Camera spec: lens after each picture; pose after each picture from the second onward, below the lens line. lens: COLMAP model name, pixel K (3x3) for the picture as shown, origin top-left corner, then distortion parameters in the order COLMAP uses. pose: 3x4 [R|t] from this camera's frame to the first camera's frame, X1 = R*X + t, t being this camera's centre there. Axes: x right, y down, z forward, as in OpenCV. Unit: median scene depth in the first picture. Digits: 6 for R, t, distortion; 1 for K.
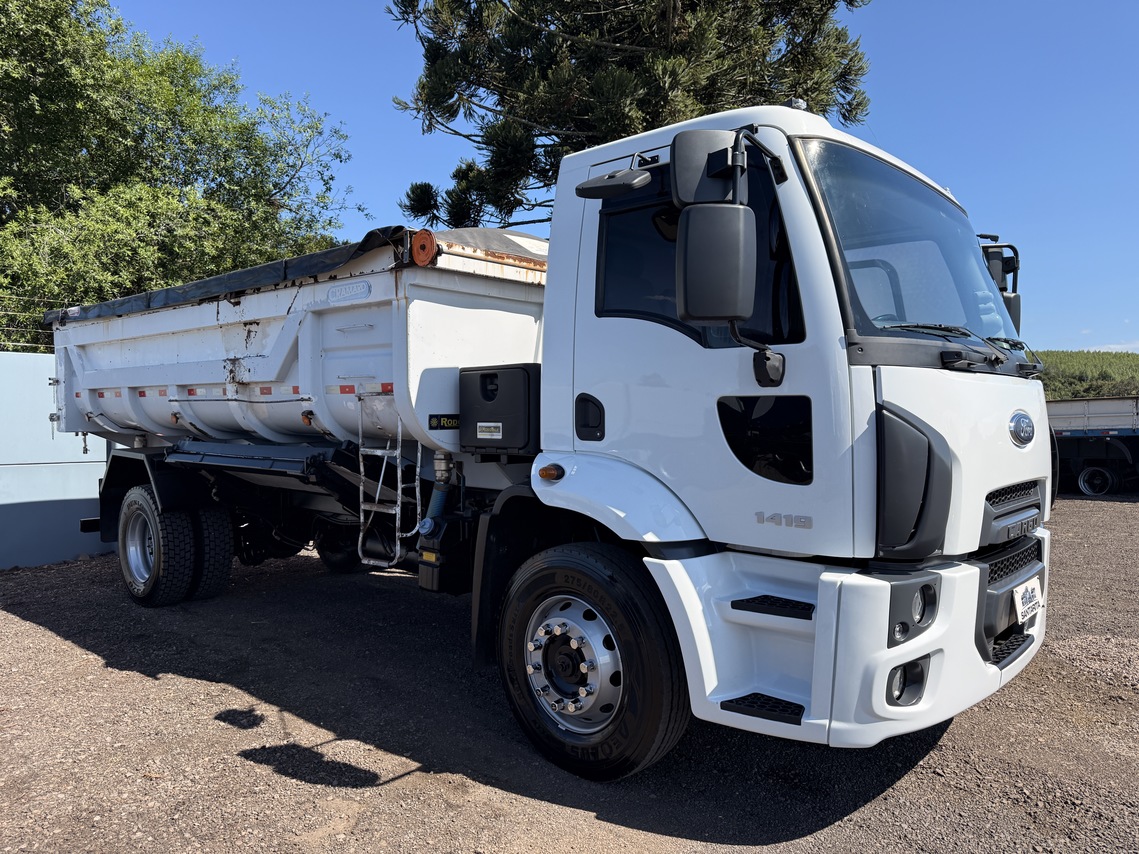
lens RADIAL K [[802.3, 0, 569.8], [0, 802.3, 433.3], [0, 0, 1]] dist [0.119373, -0.209243]
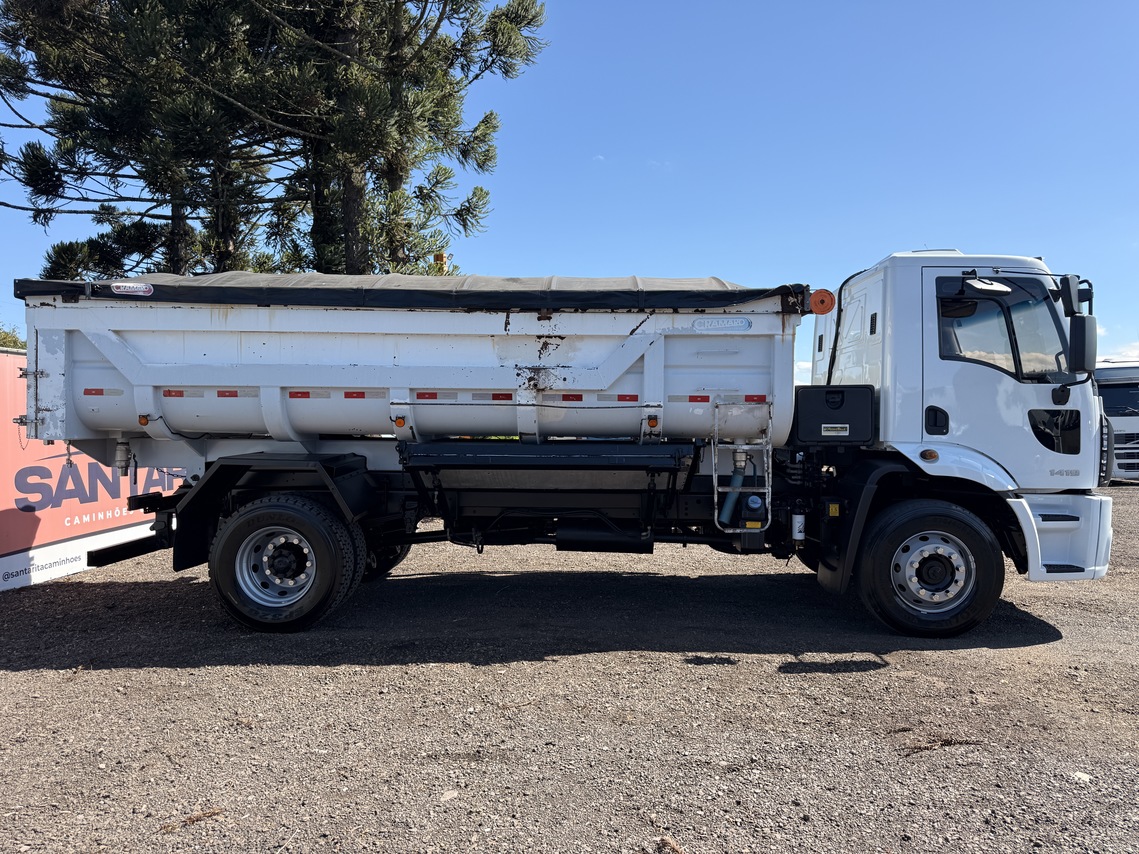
lens RADIAL K [[802.3, 0, 569.8], [0, 802.3, 433.3], [0, 0, 1]] dist [0.119373, -0.209243]
pose [[0.765868, -0.009659, 0.642925, -1.379277], [0.012529, 0.999922, 0.000098, -0.003336], [-0.642876, 0.007980, 0.765929, 0.181791]]
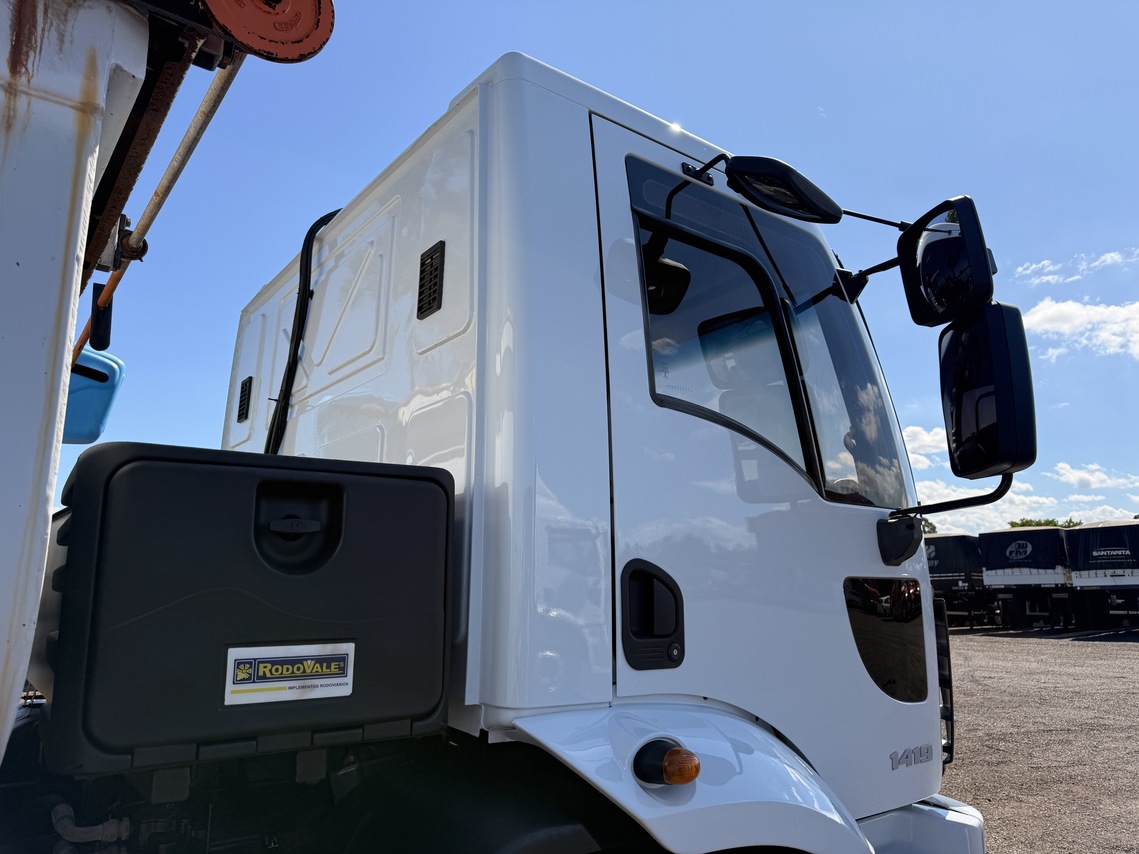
lens RADIAL K [[802.3, 0, 569.8], [0, 802.3, 433.3], [0, 0, 1]] dist [0.119373, -0.209243]
pose [[0.190712, 0.180589, 0.964892, -0.380963], [0.023078, 0.981836, -0.188322, -0.030881], [-0.981375, 0.058183, 0.183080, 0.819107]]
